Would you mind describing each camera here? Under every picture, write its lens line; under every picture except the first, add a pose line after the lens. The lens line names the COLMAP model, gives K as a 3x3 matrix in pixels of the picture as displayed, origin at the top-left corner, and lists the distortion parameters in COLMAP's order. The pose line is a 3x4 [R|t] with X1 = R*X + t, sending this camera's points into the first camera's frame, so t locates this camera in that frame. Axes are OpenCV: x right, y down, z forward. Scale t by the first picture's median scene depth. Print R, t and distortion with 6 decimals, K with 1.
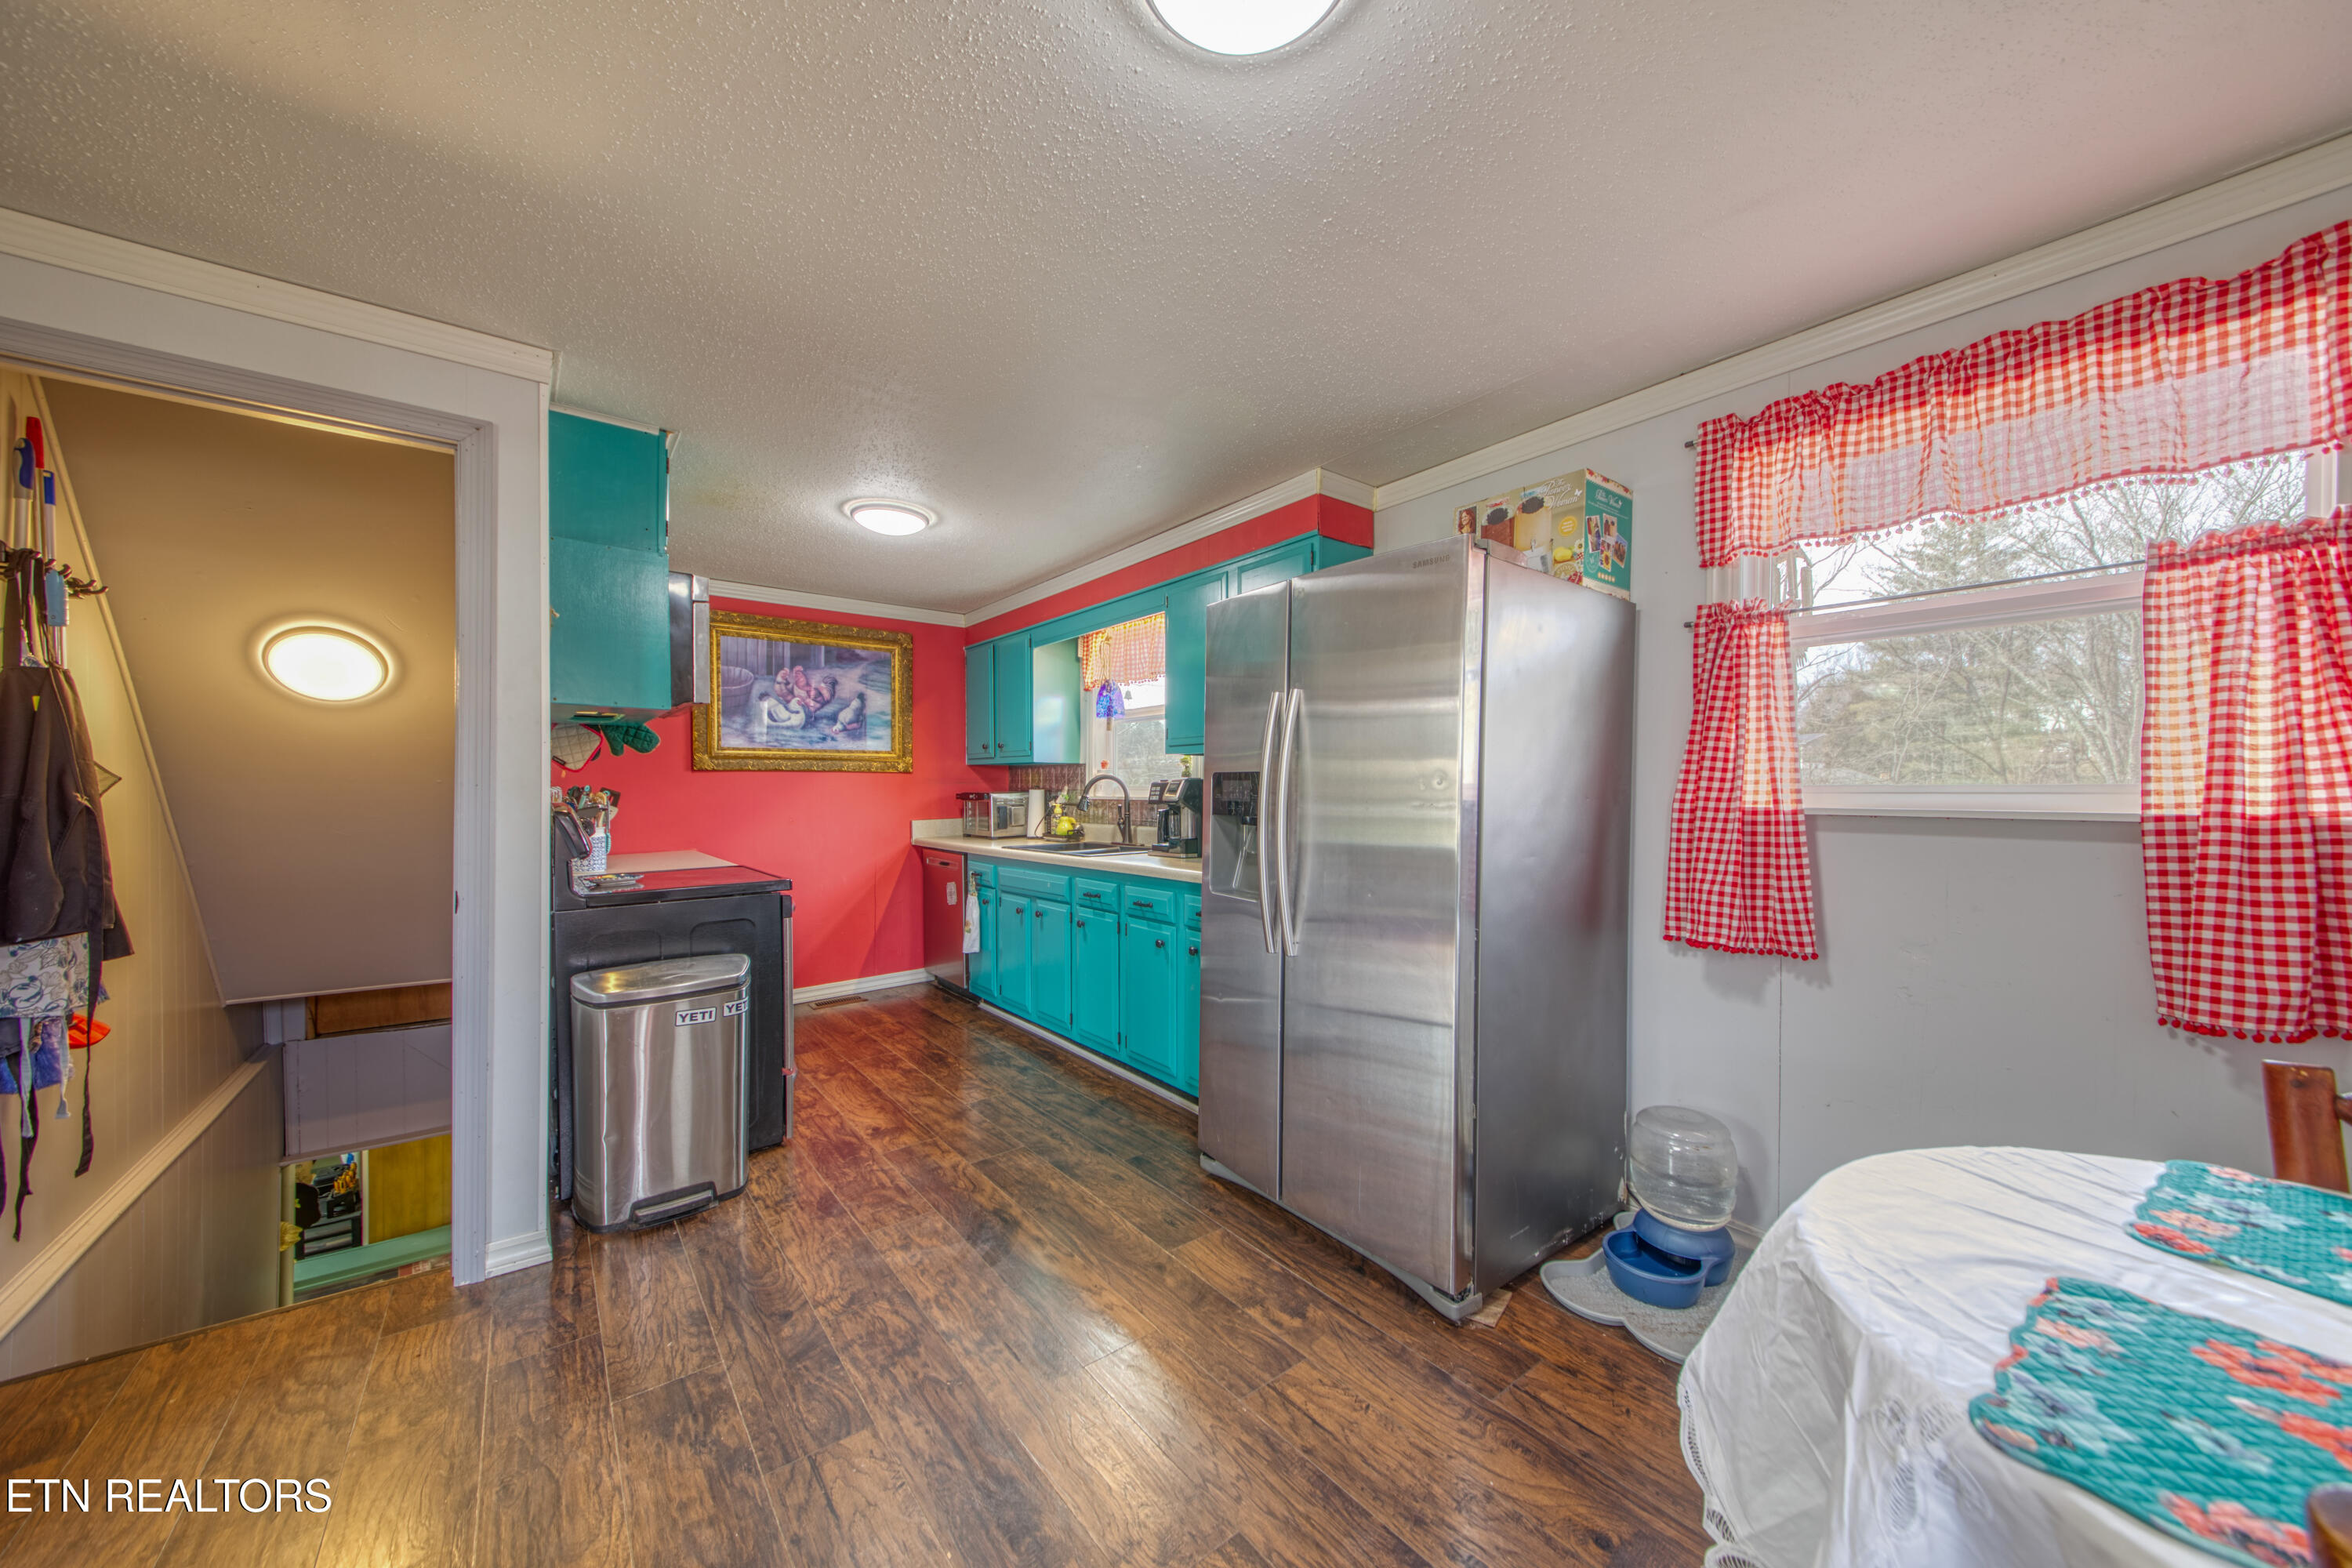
lens RADIAL K [[834.4, 0, 1190.9], [0, 834.4, 800.4], [0, 0, 1]] dist [-0.001484, -0.000113]
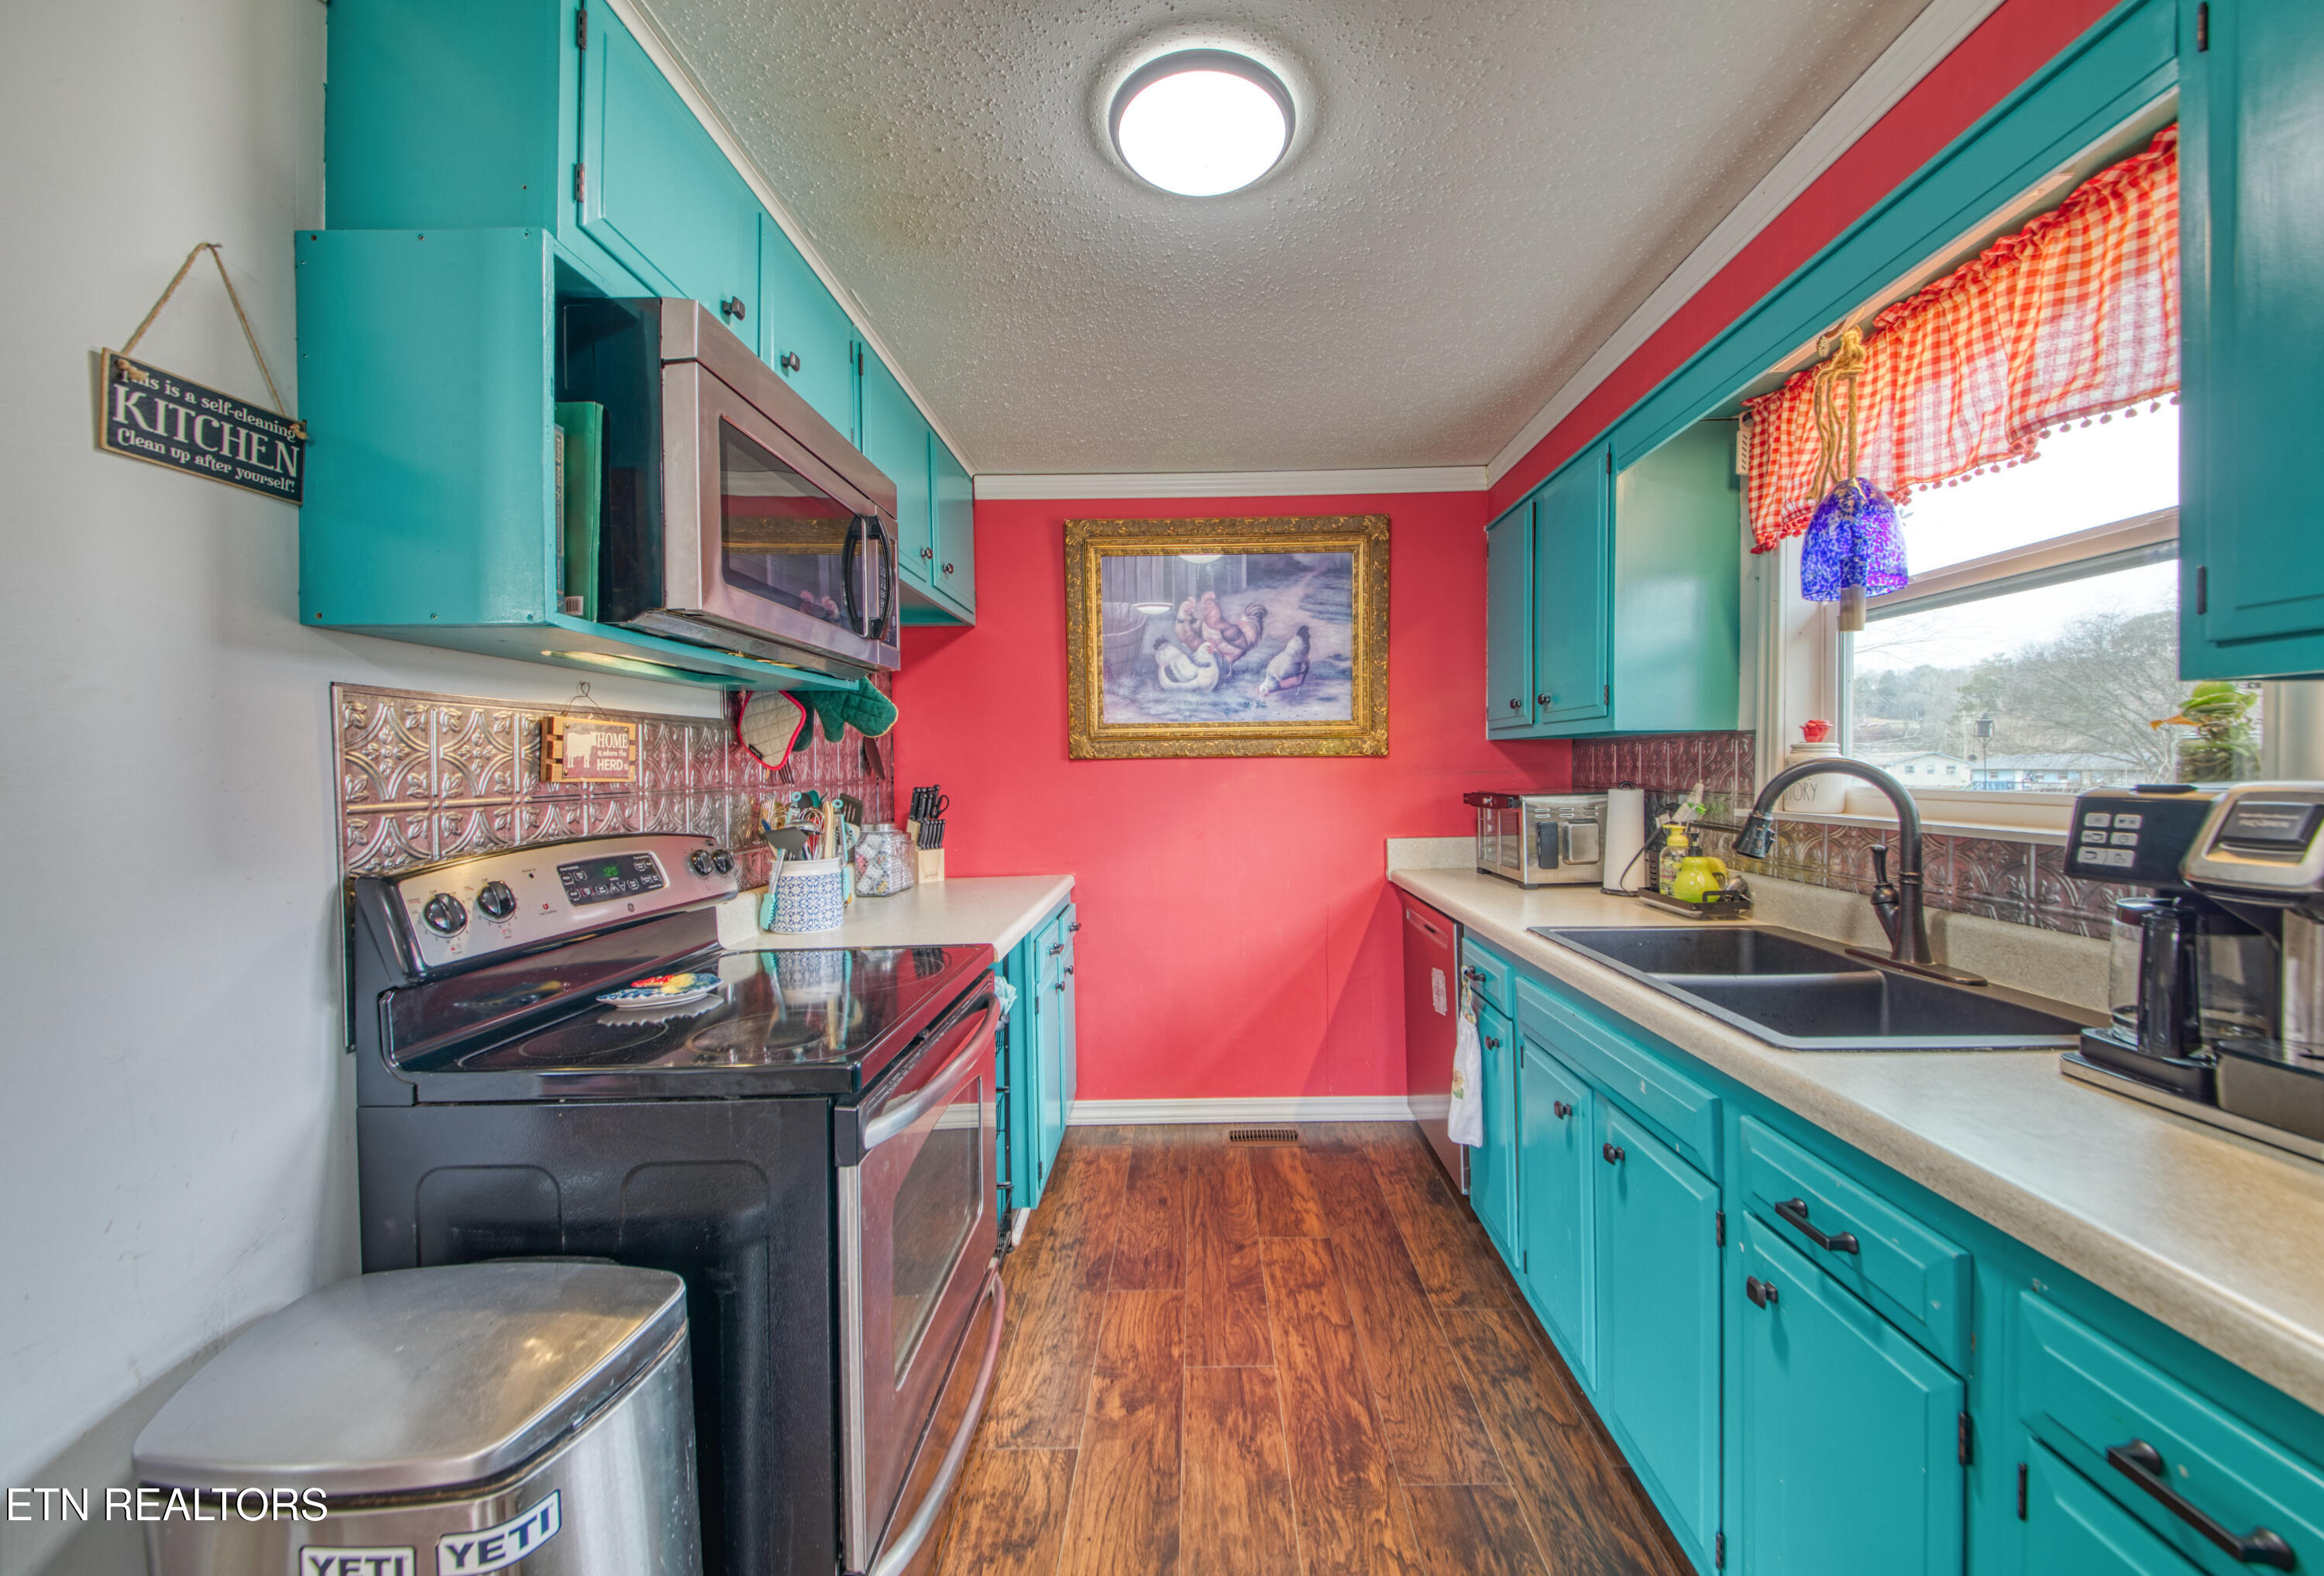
lens RADIAL K [[871.4, 0, 1175.8], [0, 871.4, 777.8], [0, 0, 1]] dist [0.037191, -0.000134]
pose [[0.774305, 0.001209, -0.632811, -0.070542], [0.001960, 0.999989, 0.004310, -0.023006], [0.632809, -0.004578, 0.774294, 0.476688]]
